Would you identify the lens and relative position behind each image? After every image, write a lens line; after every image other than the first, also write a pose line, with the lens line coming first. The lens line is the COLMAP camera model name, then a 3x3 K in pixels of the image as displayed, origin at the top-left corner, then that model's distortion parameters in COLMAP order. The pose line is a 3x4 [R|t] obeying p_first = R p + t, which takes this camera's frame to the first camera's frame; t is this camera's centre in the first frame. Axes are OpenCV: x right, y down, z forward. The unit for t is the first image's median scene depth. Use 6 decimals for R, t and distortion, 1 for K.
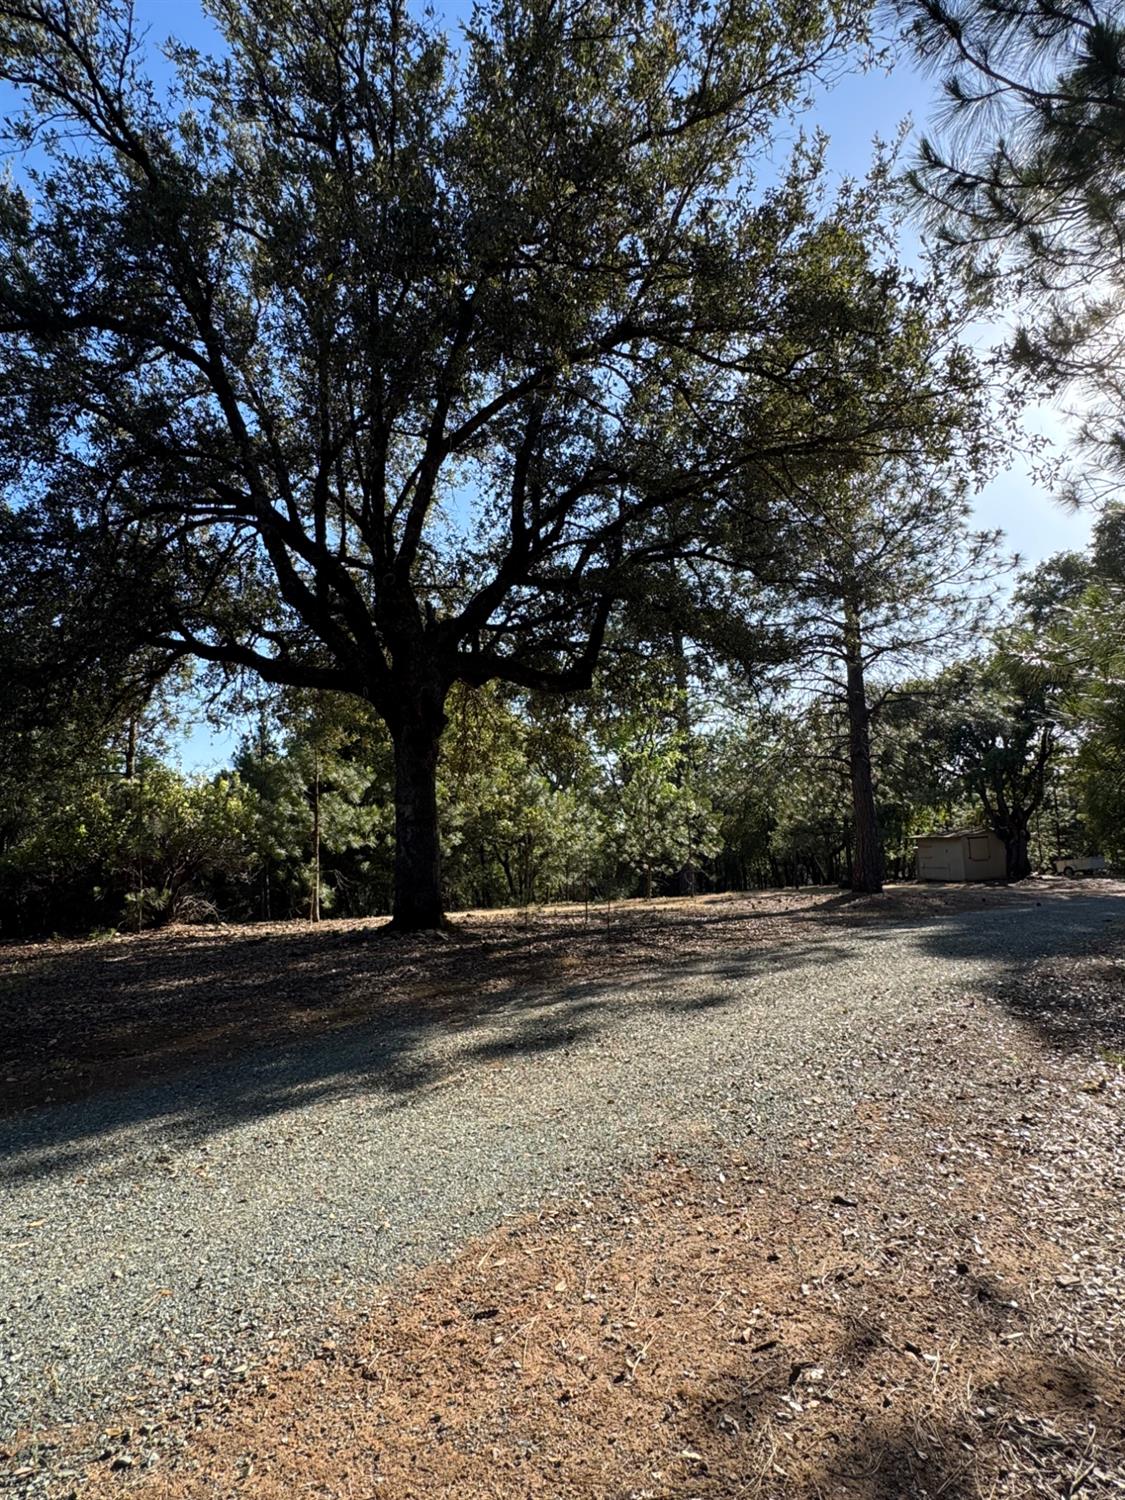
lens RADIAL K [[832.1, 0, 566.6], [0, 832.1, 741.8], [0, 0, 1]] dist [-0.001949, 0.005829]
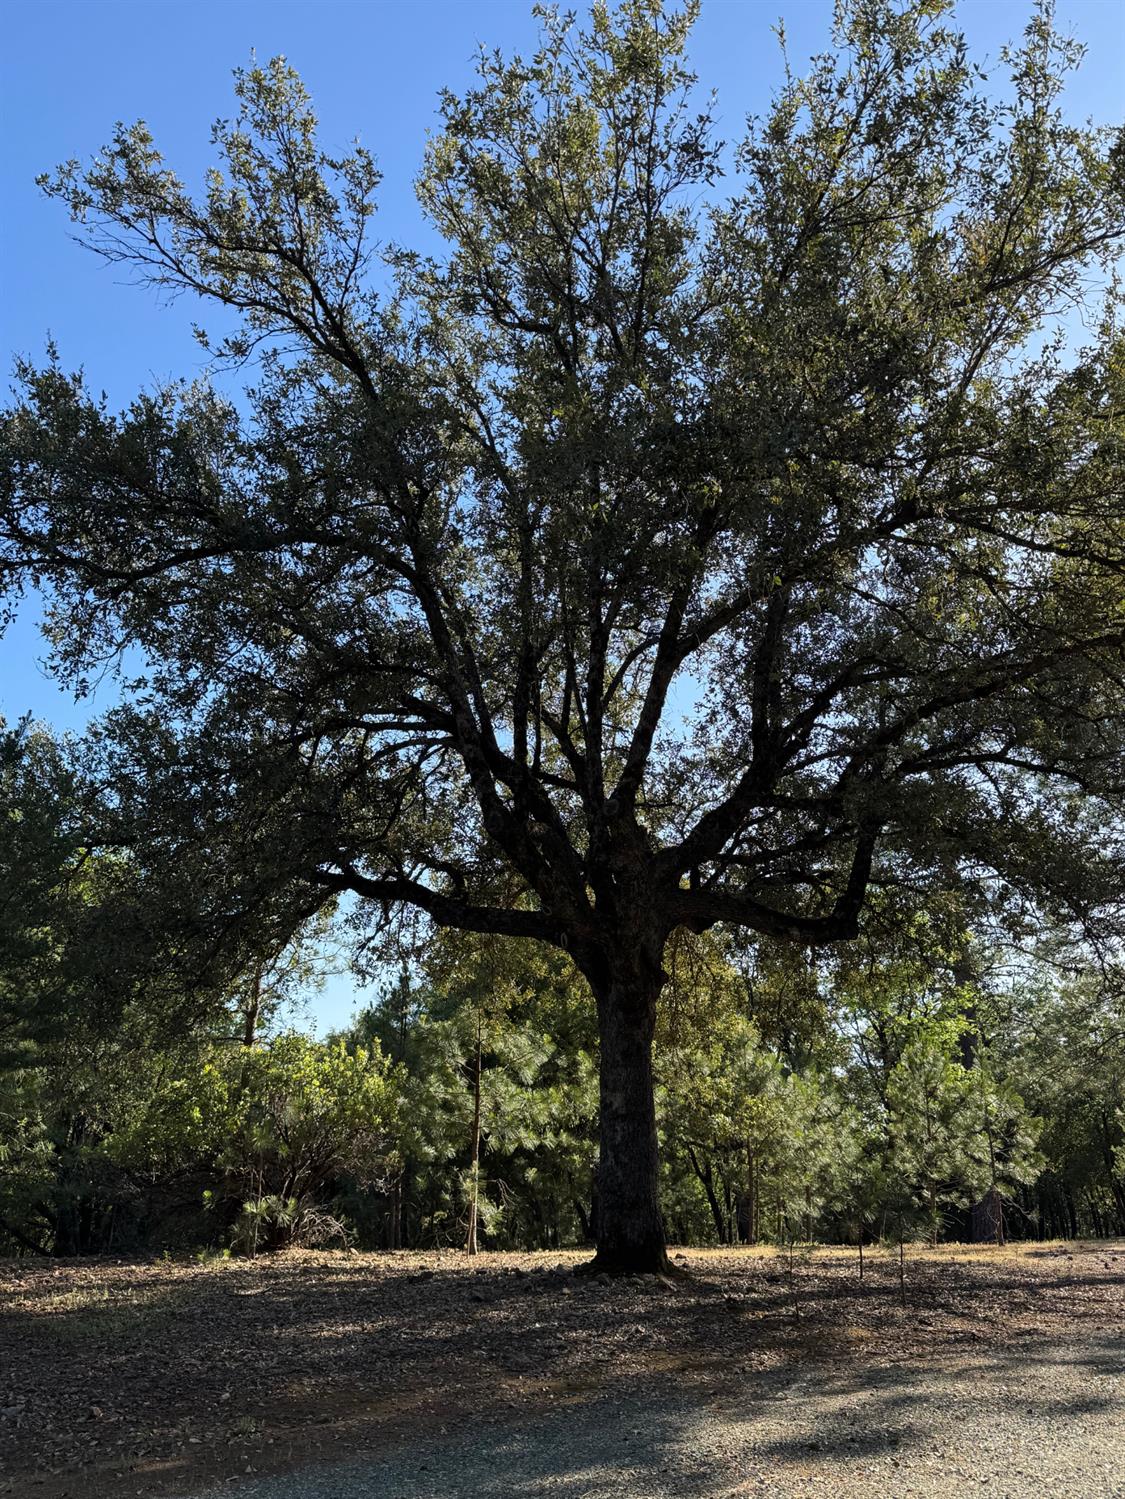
lens RADIAL K [[1169.7, 0, 549.6], [0, 1169.7, 741.7], [0, 0, 1]] dist [0.076873, -0.090141]
pose [[0.985408, -0.021181, -0.168885, -0.056989], [-0.013908, 0.978889, -0.203919, -0.015588], [0.169639, 0.203293, 0.964310, -0.099615]]
